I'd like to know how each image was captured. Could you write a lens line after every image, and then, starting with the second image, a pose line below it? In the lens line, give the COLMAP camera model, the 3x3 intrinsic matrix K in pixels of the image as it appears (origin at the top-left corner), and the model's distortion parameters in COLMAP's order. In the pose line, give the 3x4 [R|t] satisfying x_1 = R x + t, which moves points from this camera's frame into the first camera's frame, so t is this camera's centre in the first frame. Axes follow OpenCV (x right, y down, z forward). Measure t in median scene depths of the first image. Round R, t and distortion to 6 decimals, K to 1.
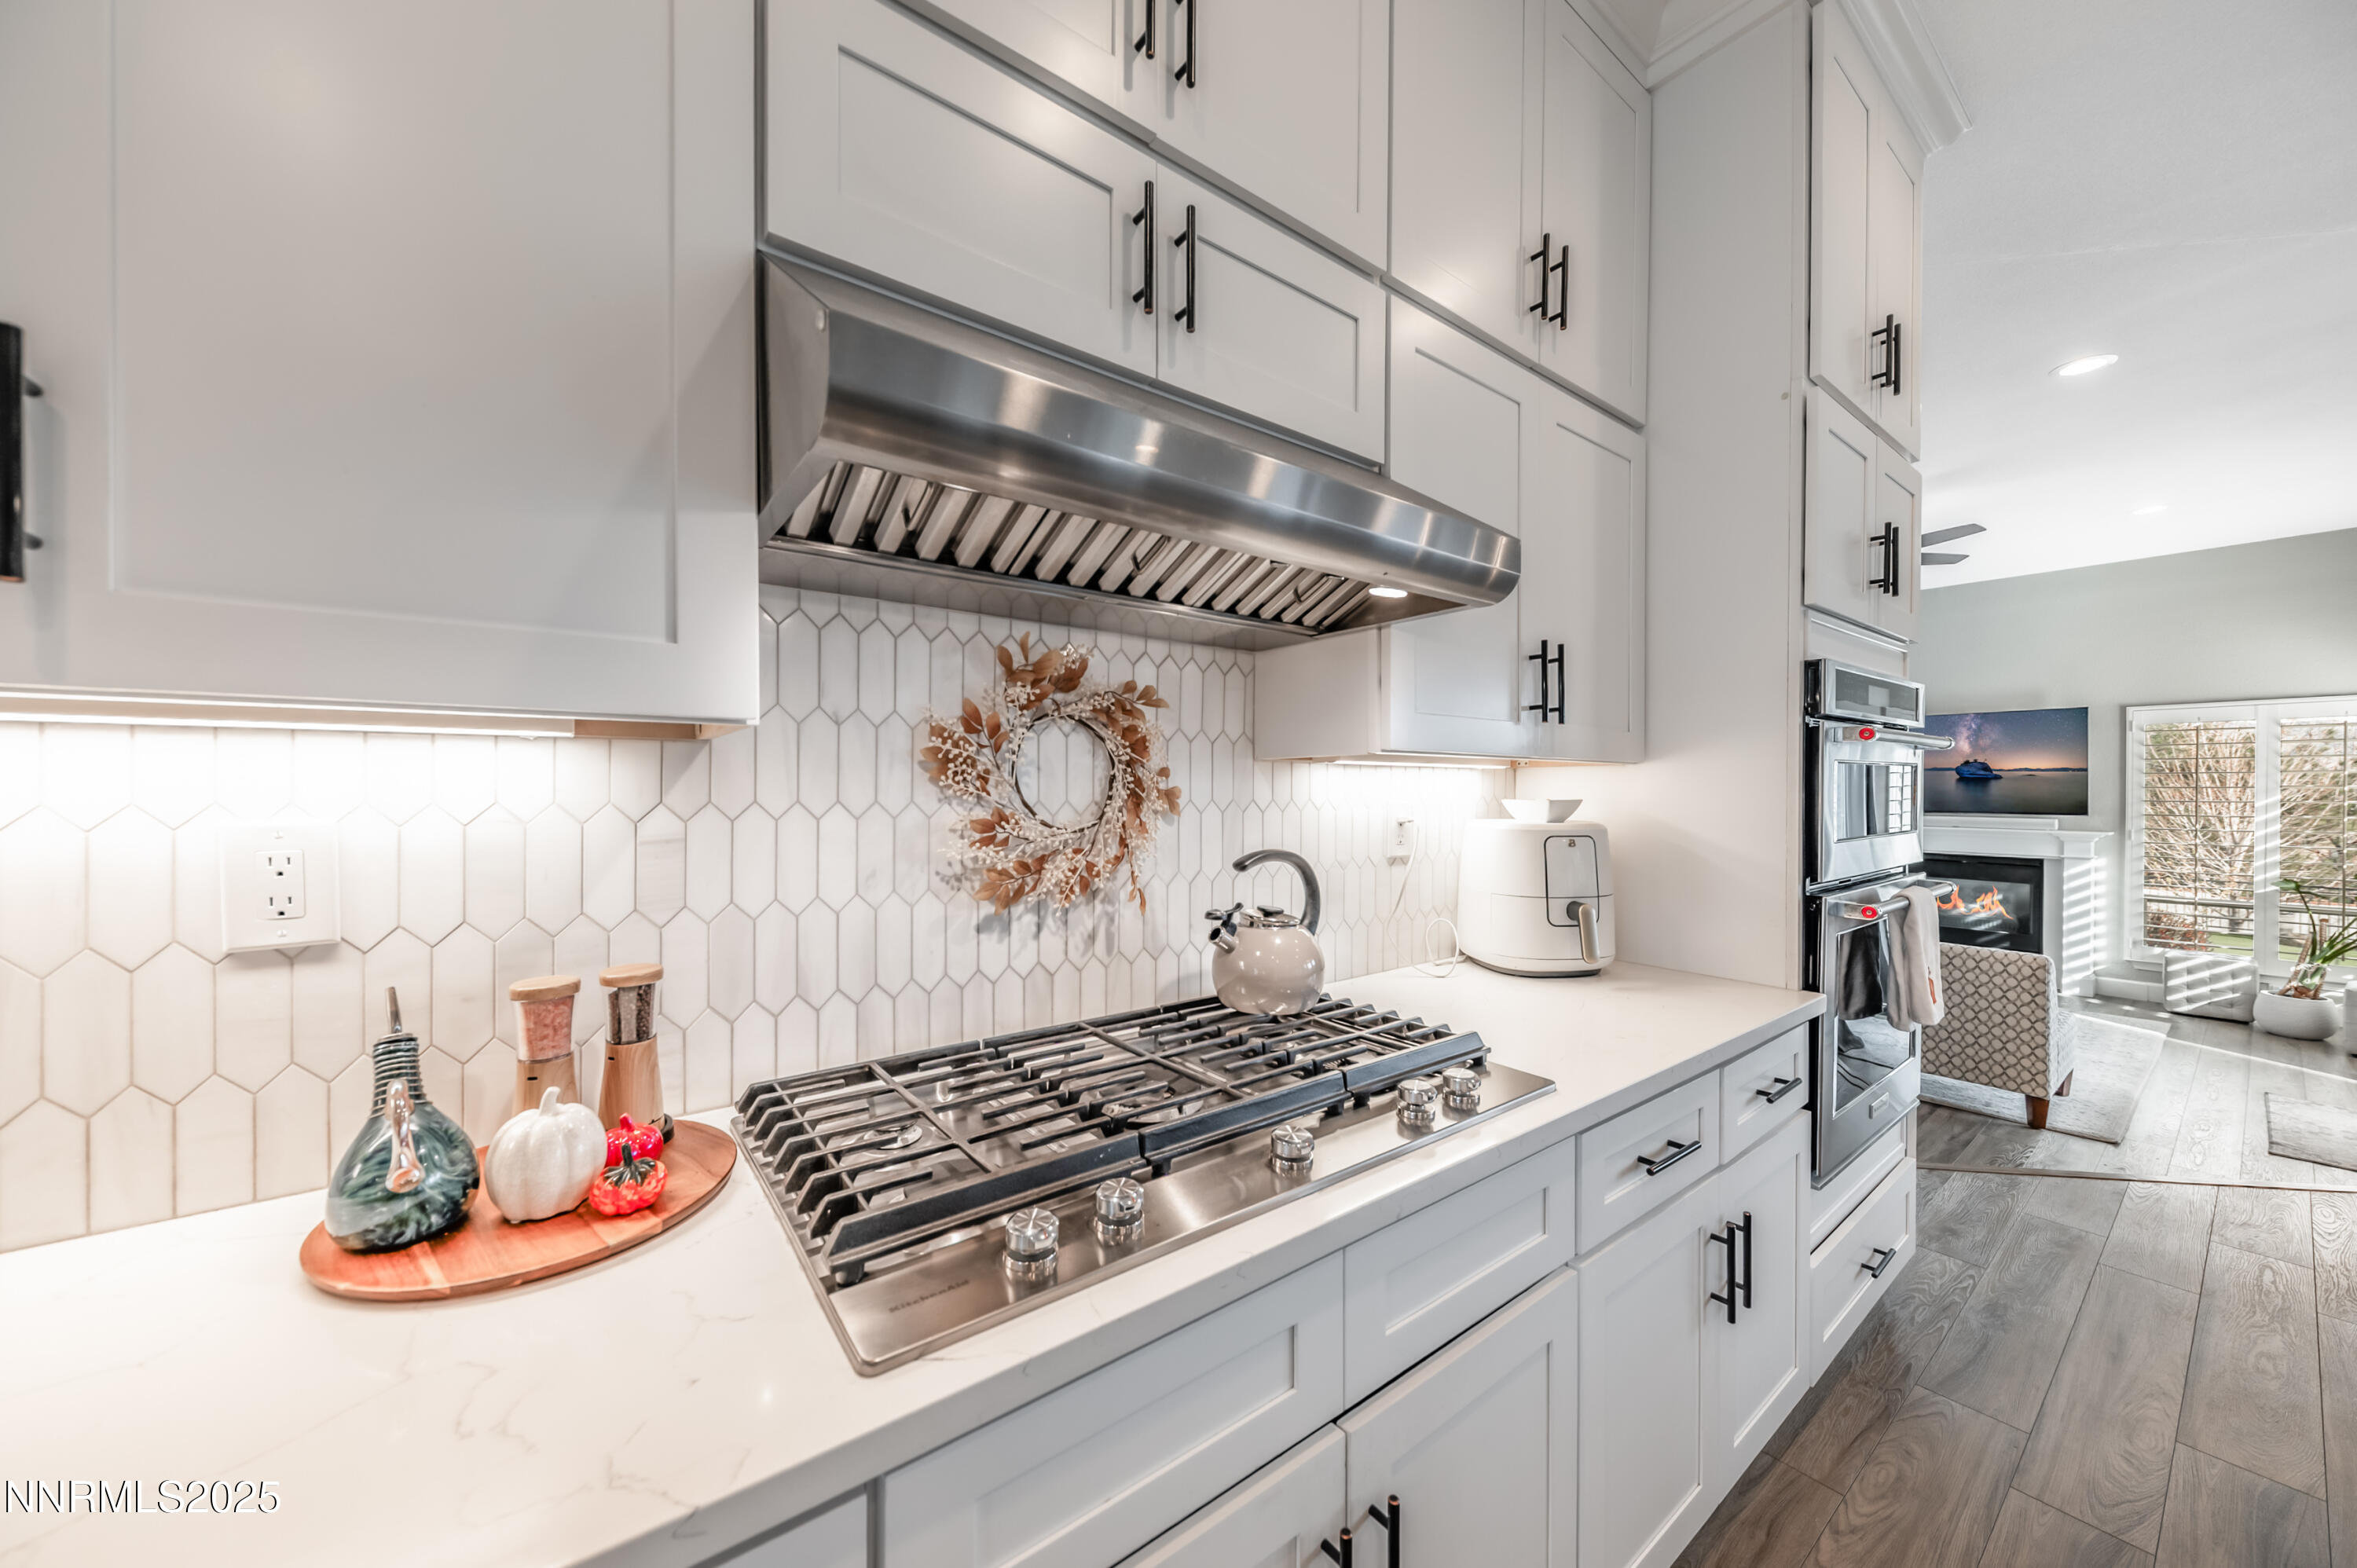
lens RADIAL K [[823.2, 0, 1174.5], [0, 823.2, 807.6], [0, 0, 1]] dist [0.007675, -0.001852]
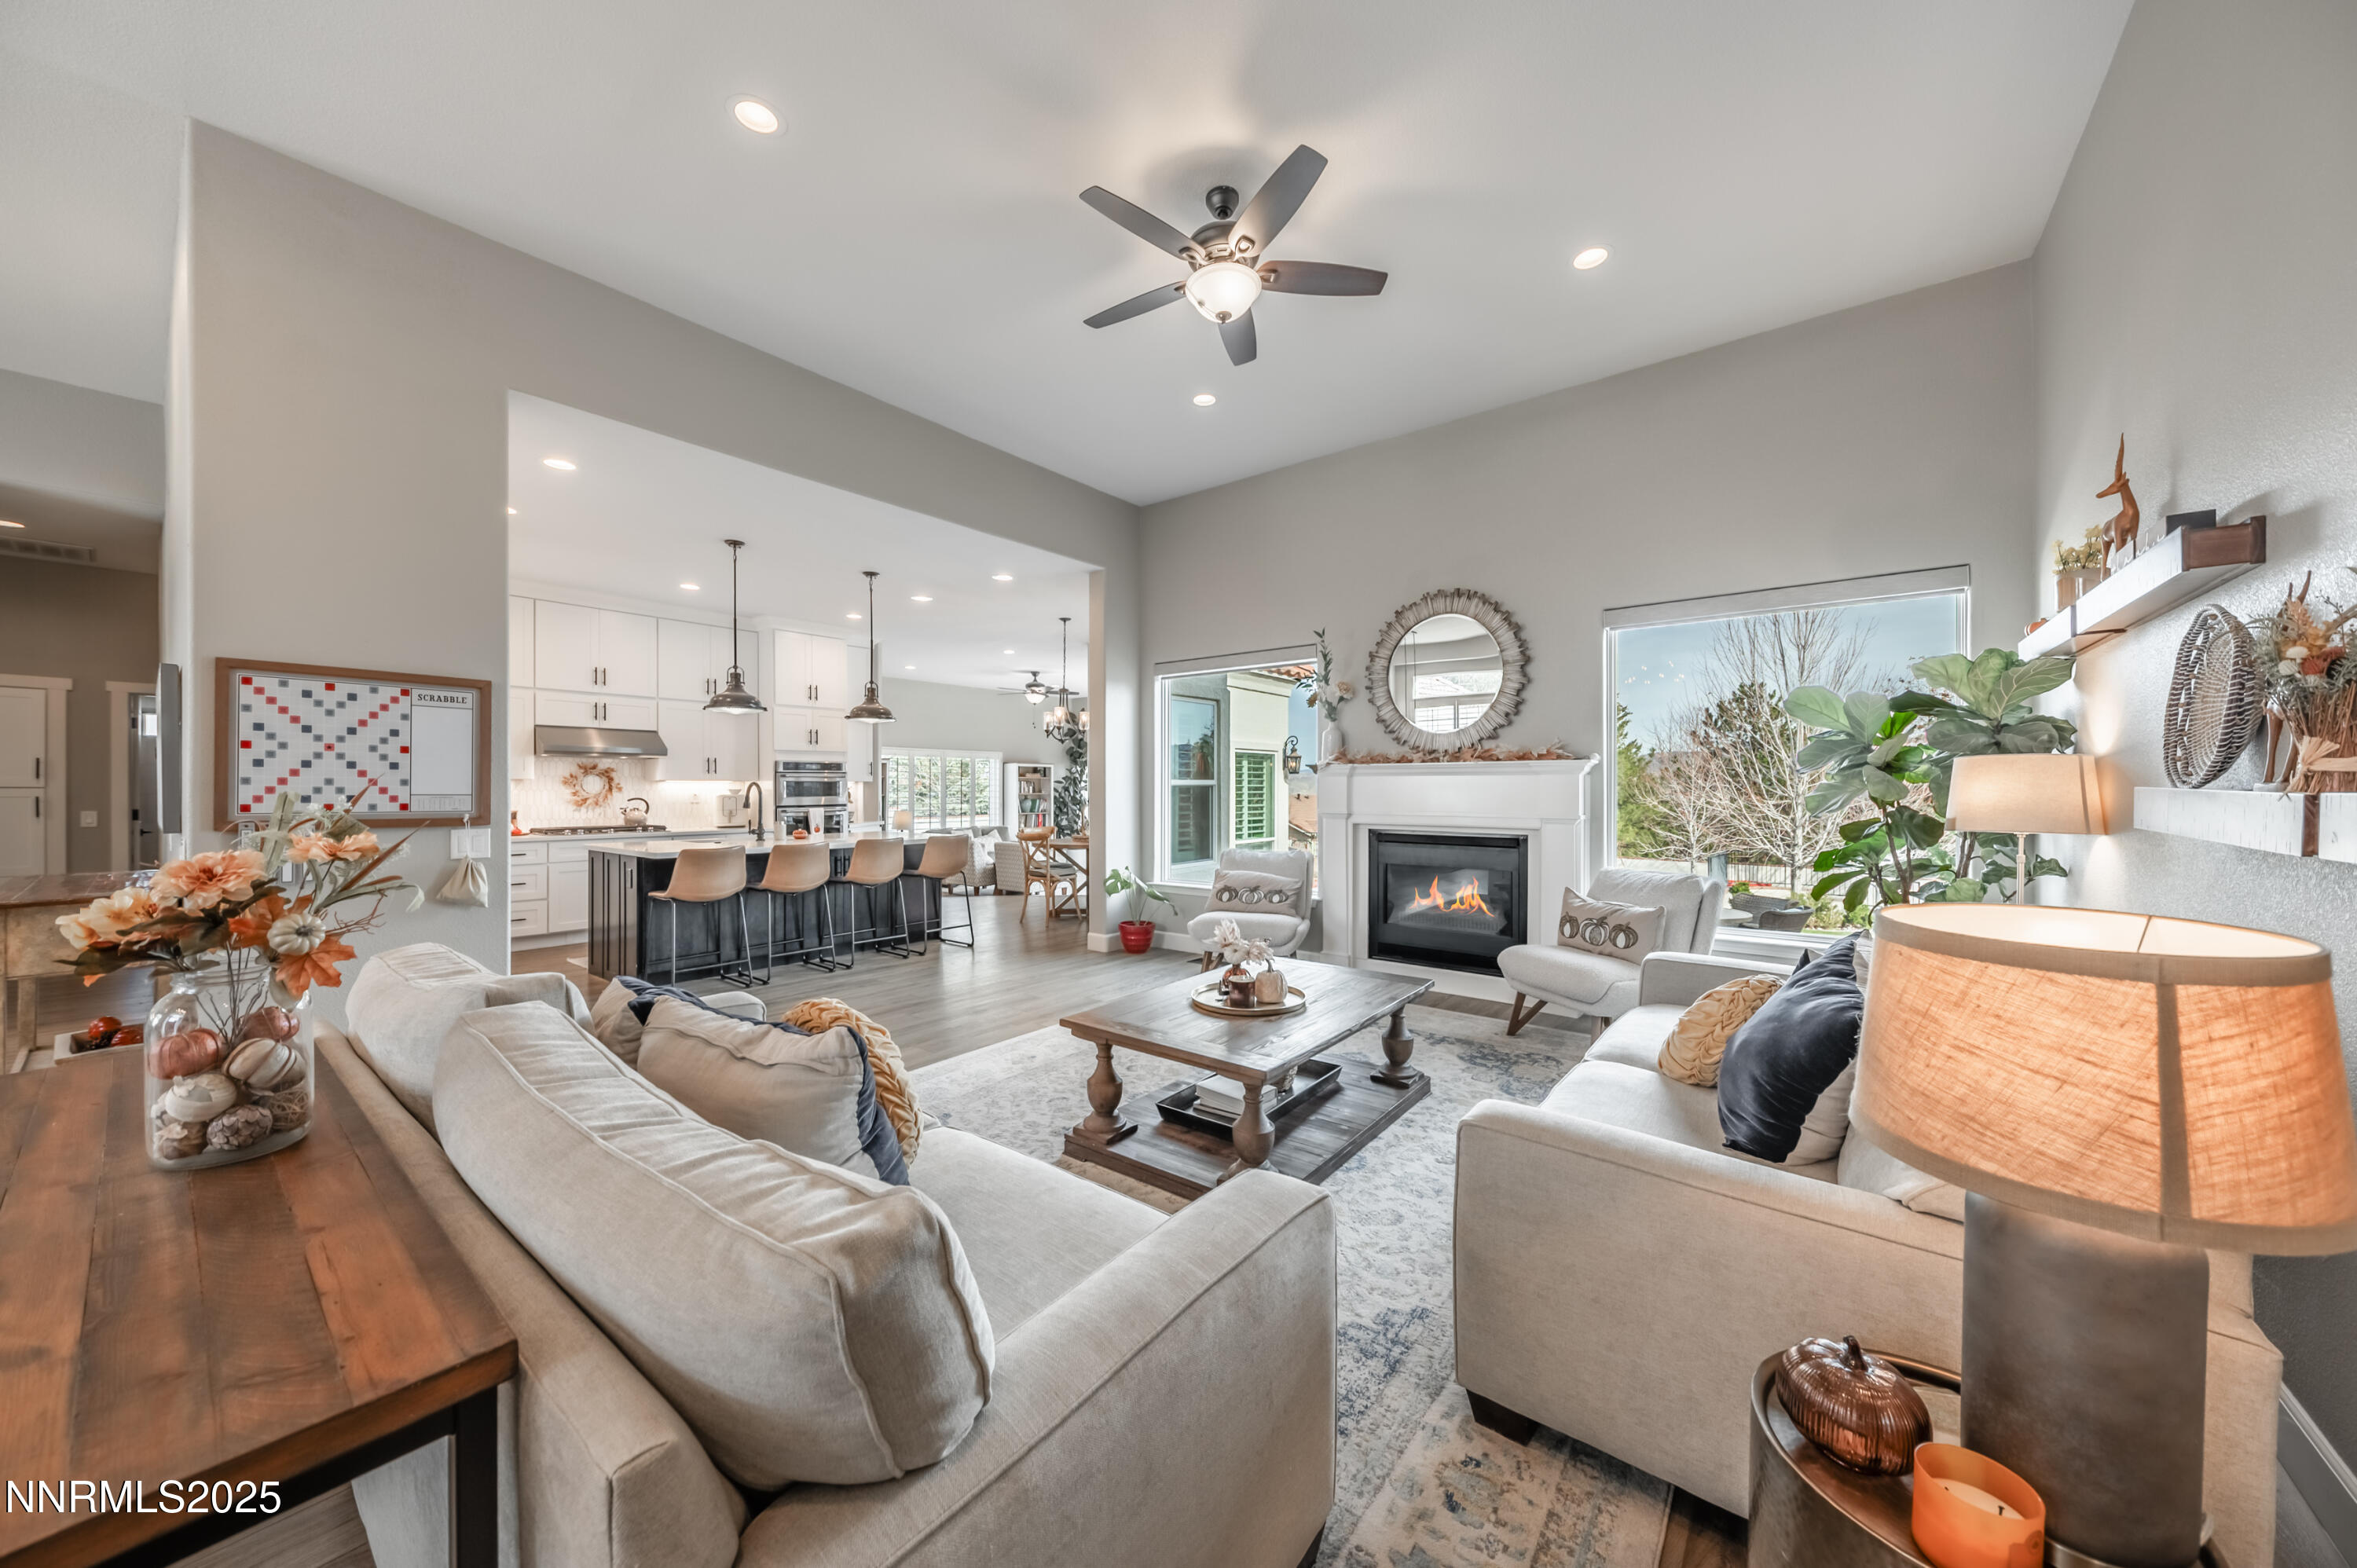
lens RADIAL K [[823.2, 0, 1183.8], [0, 823.2, 789.6], [0, 0, 1]] dist [0.007675, -0.001852]
pose [[0.972921, -0.006425, 0.231049, 0.630240], [0.011898, 0.999681, -0.022299, 0.042914], [-0.230832, 0.024444, 0.972686, -1.373048]]
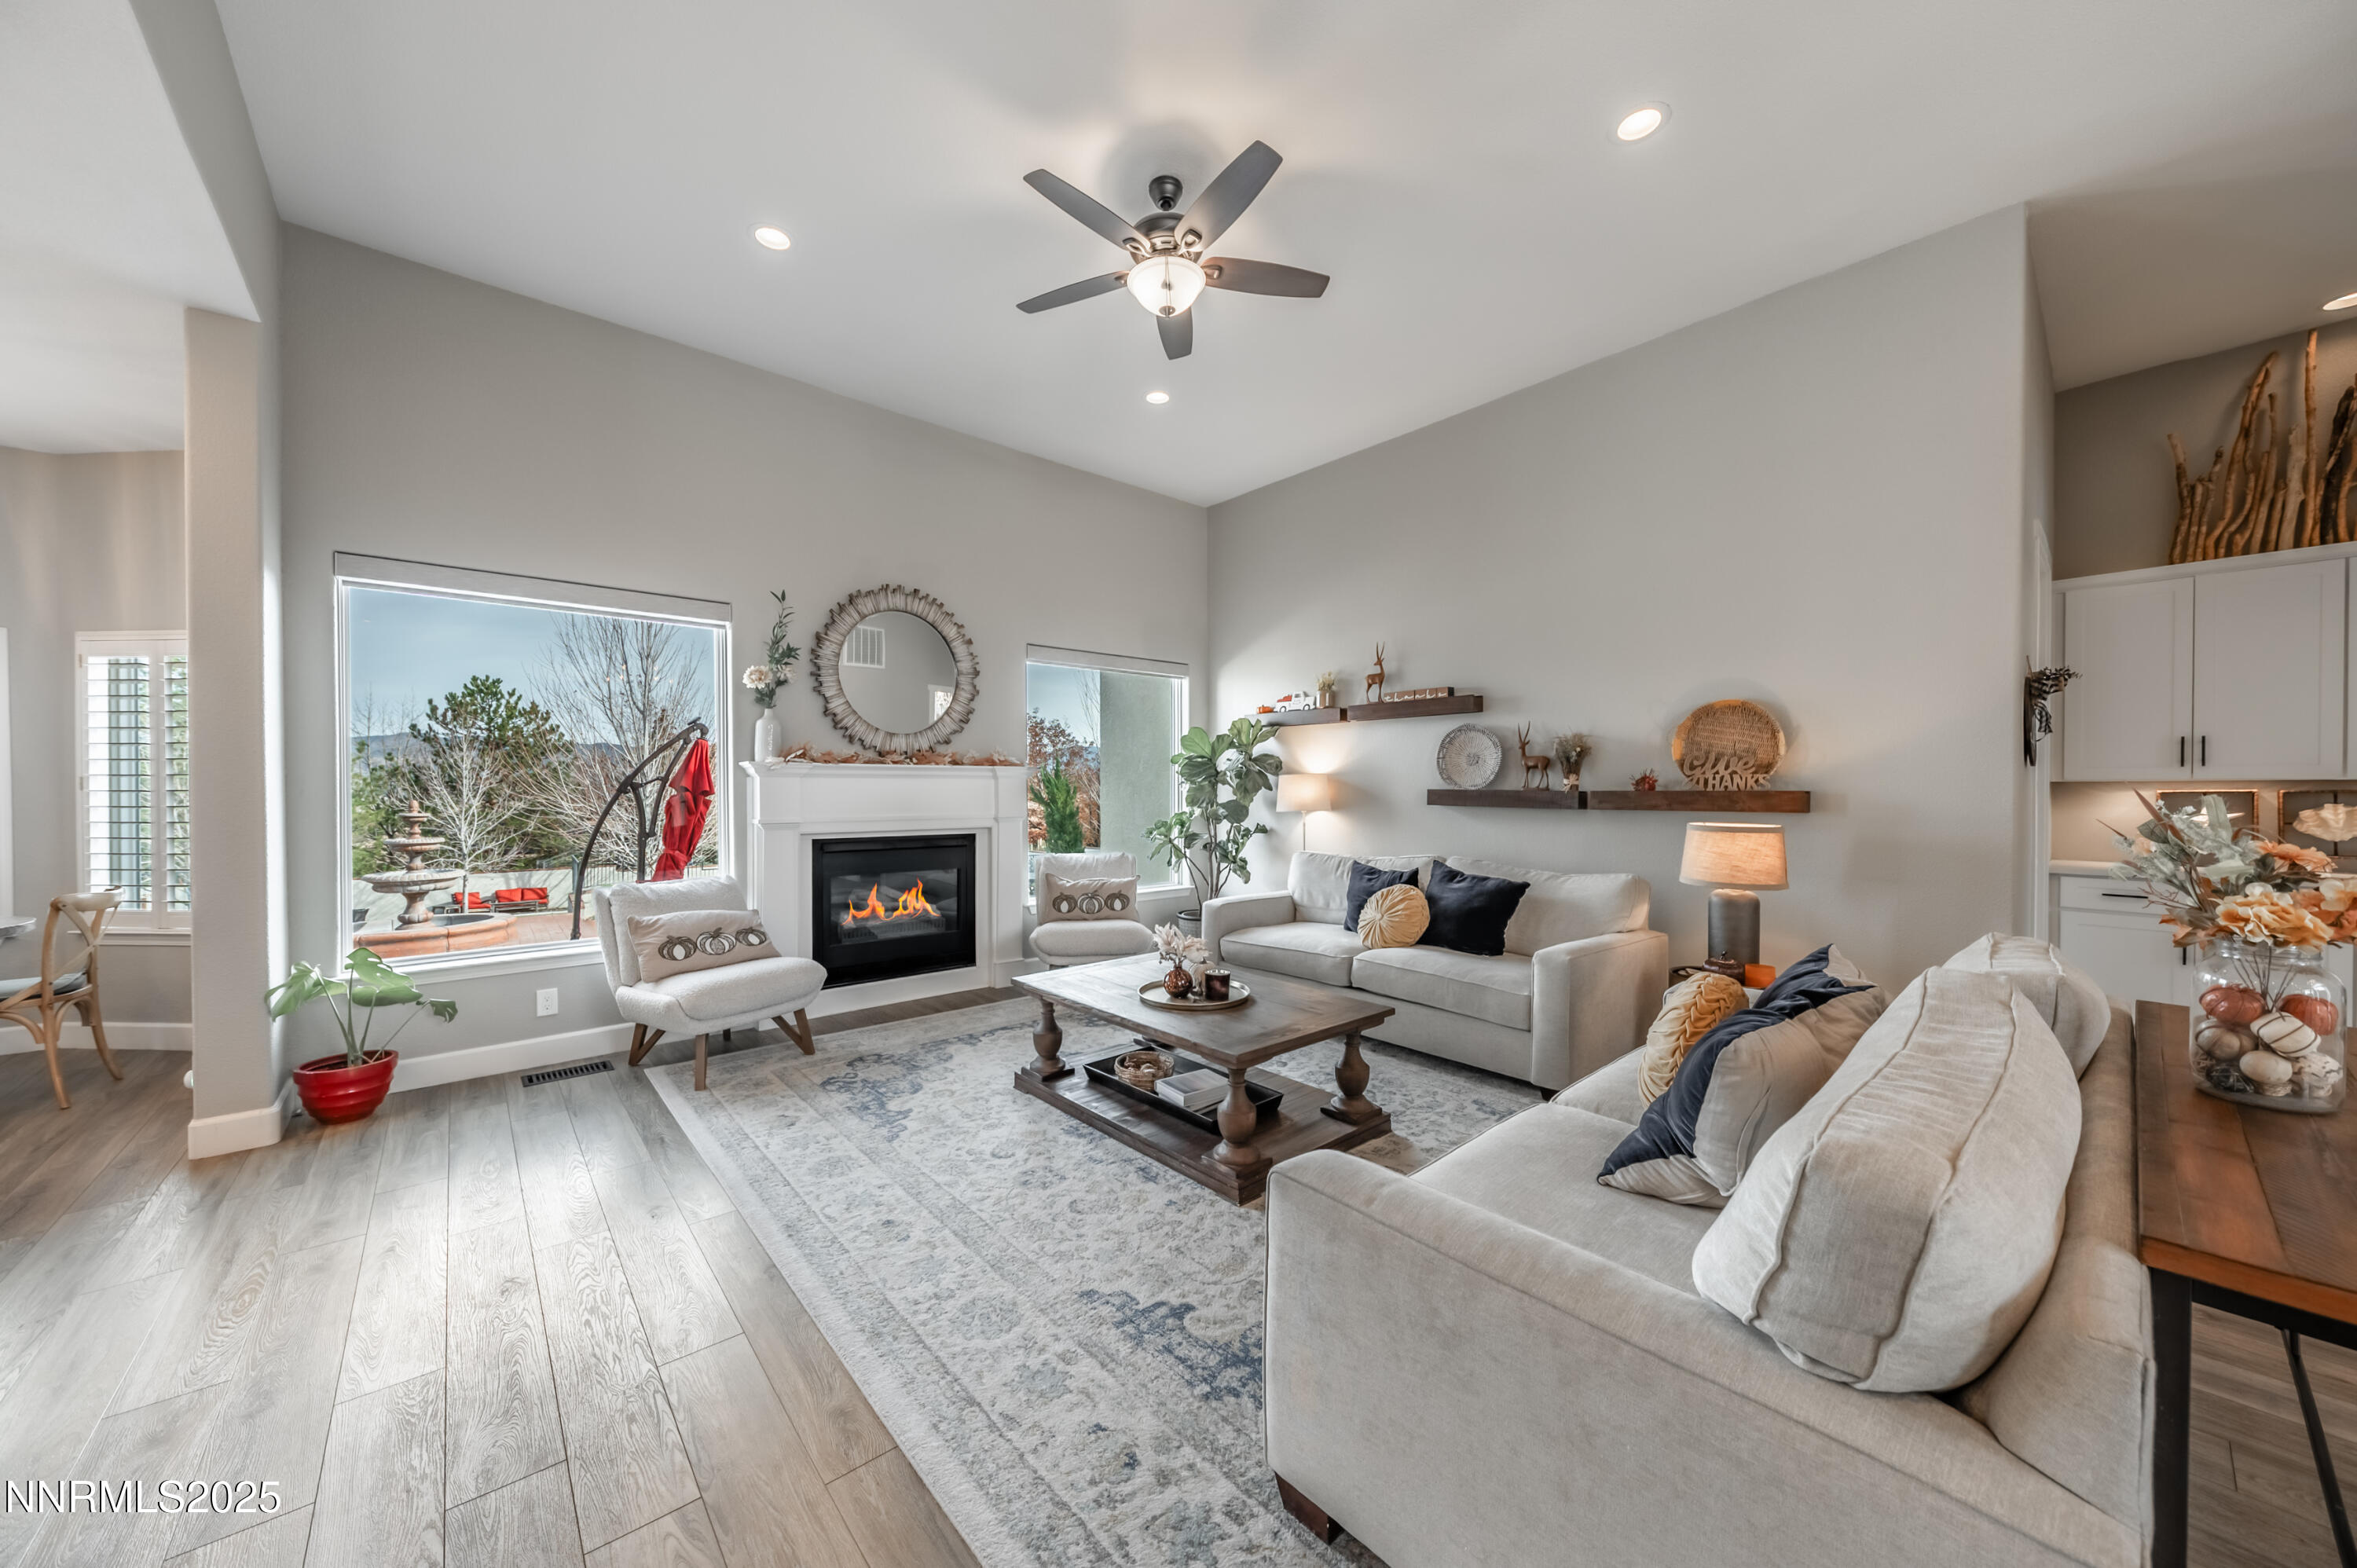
lens RADIAL K [[823.2, 0, 1164.9], [0, 823.2, 792.7], [0, 0, 1]] dist [0.007675, -0.001852]
pose [[-0.045572, -0.011691, 0.998893, 0.209087], [0.029156, 0.999490, 0.013028, 0.021869], [-0.998535, 0.029717, -0.045208, -0.769480]]
